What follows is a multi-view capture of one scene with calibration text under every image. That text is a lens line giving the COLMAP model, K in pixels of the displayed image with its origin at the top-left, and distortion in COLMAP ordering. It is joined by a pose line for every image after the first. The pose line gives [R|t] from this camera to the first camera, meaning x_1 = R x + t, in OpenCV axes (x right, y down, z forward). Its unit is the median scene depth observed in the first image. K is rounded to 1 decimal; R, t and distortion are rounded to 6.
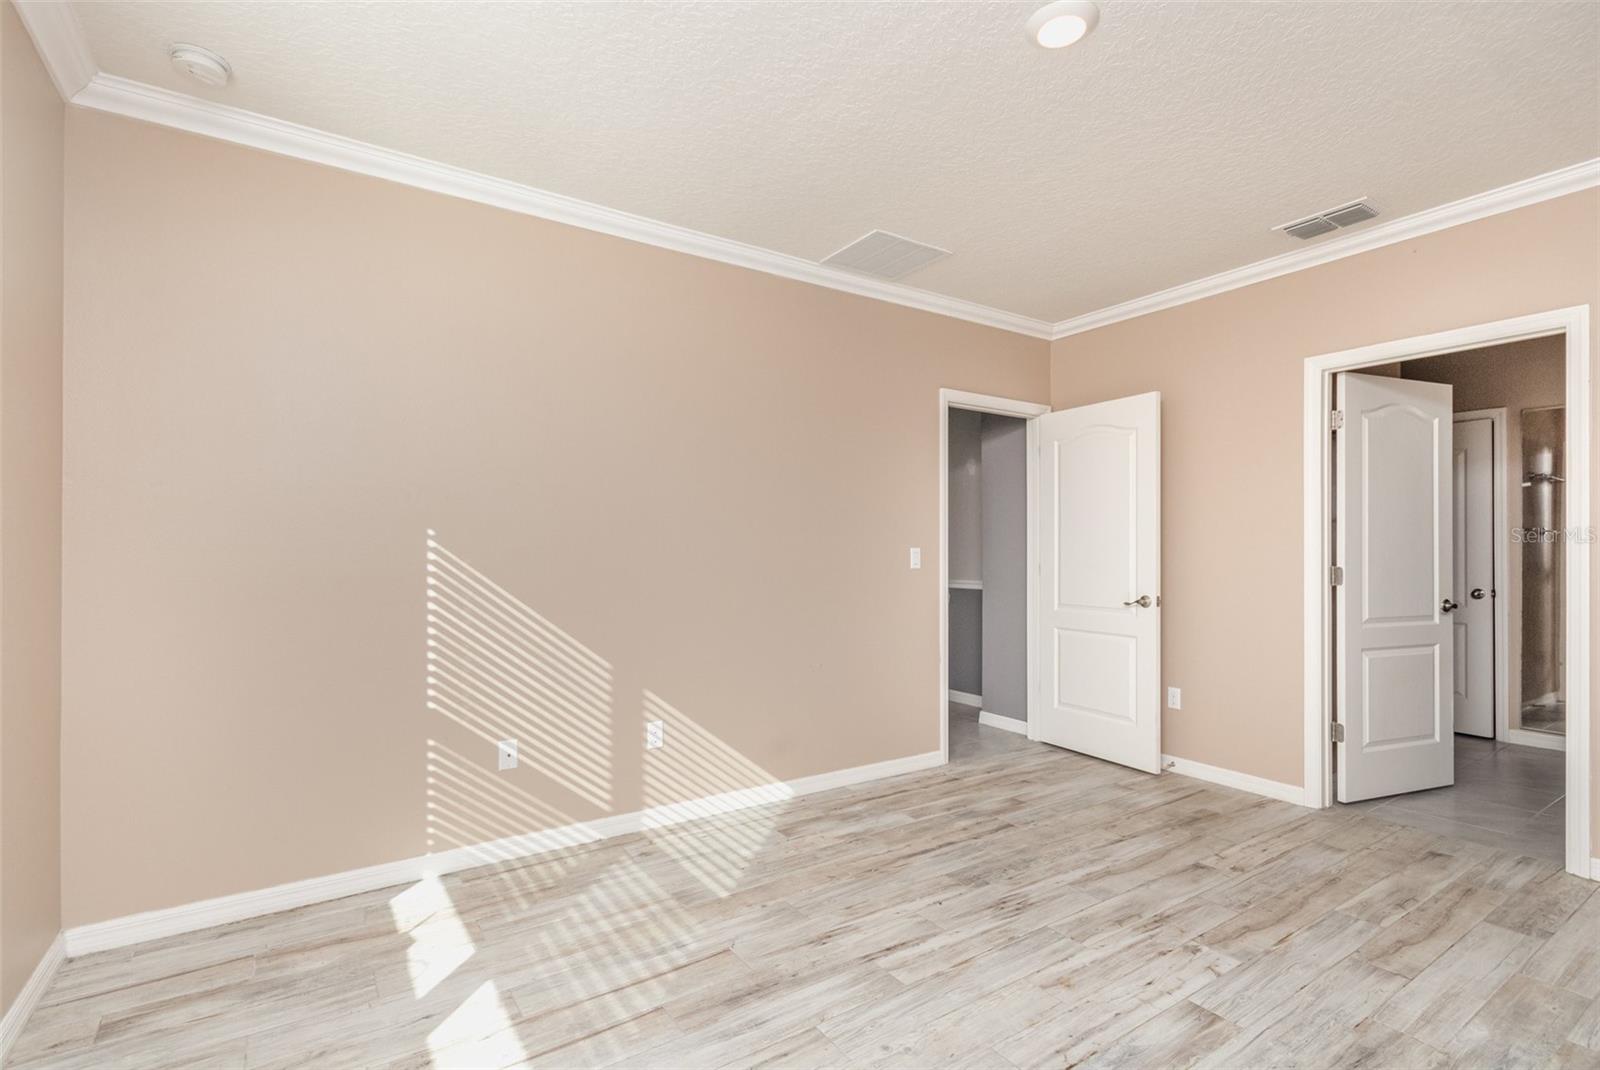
lens RADIAL K [[754.0, 0, 799.8], [0, 754.0, 543.4], [0, 0, 1]] dist [0.009505, -0.000323]
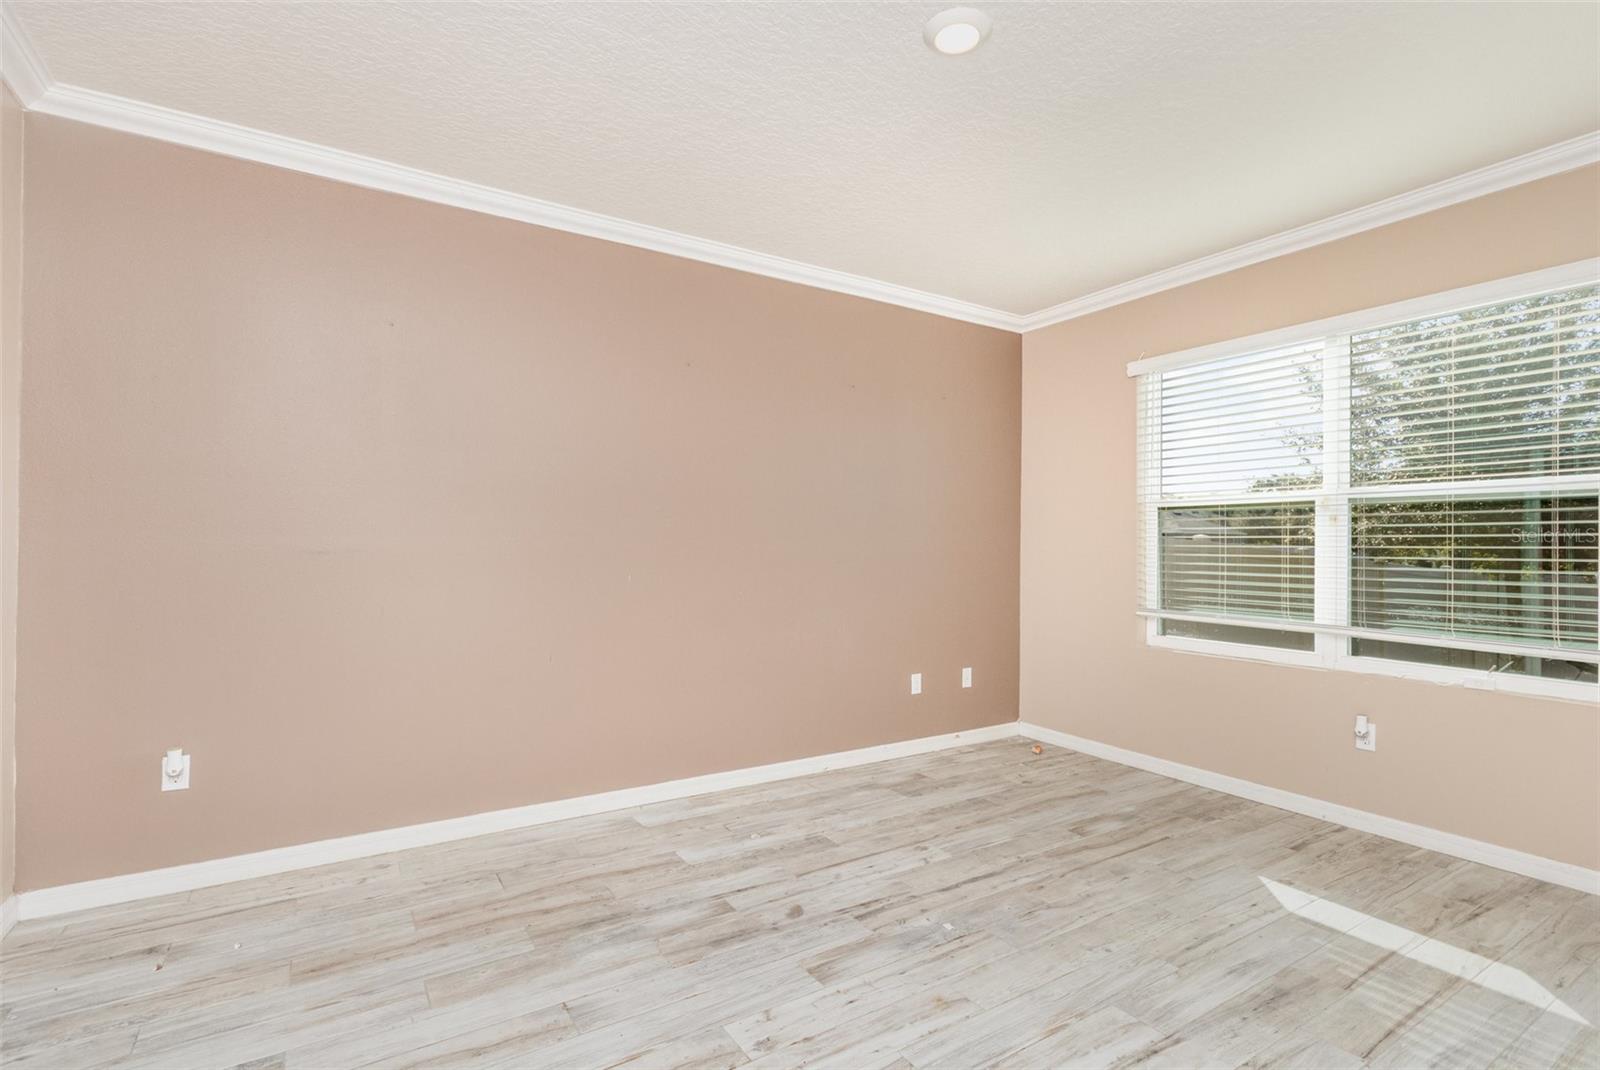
lens RADIAL K [[754.0, 0, 799.8], [0, 754.0, 543.4], [0, 0, 1]] dist [0.009505, -0.000323]
pose [[-0.999490, -0.006816, 0.031182, 0.379652], [-0.007153, 0.999917, -0.010703, 0.017937], [-0.031106, -0.010921, -0.999456, 1.476184]]
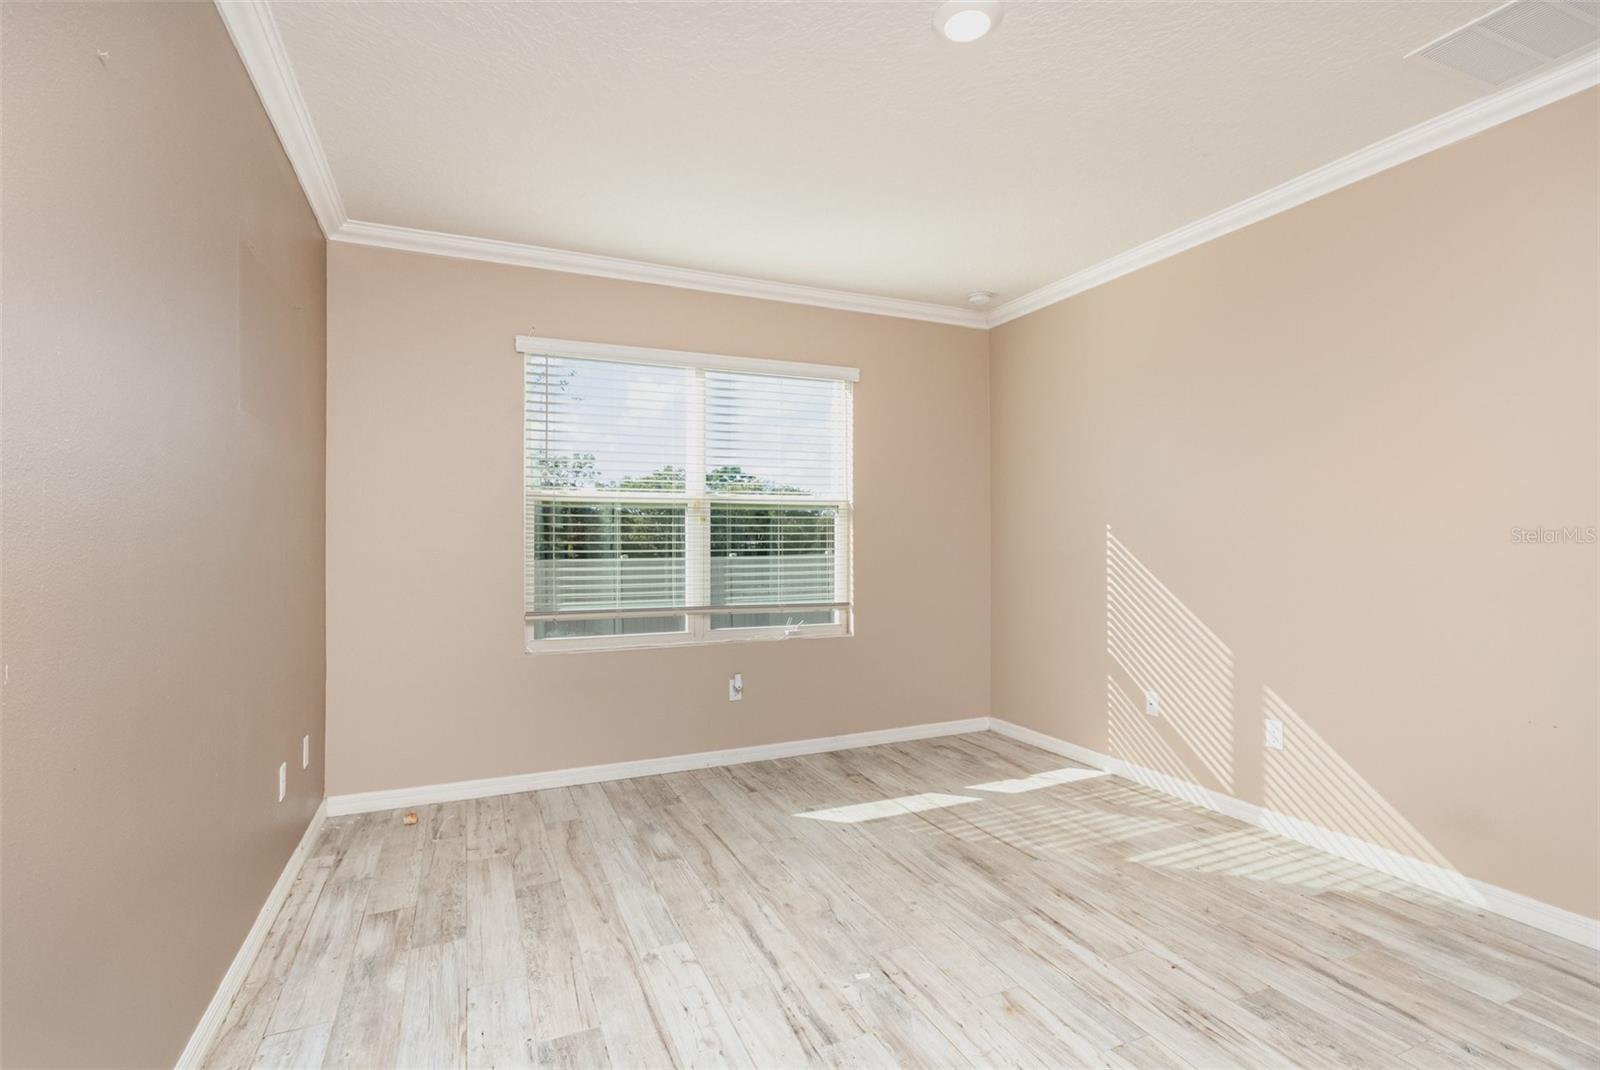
lens RADIAL K [[763.1, 0, 814.3], [0, 763.1, 534.7], [0, 0, 1]] dist [-0.000051, -0.000351]
pose [[-0.169296, -0.006313, -0.985545, 0.996608], [0.011915, 0.999893, -0.008452, 0.004904], [0.985493, -0.013174, -0.169203, 0.701604]]
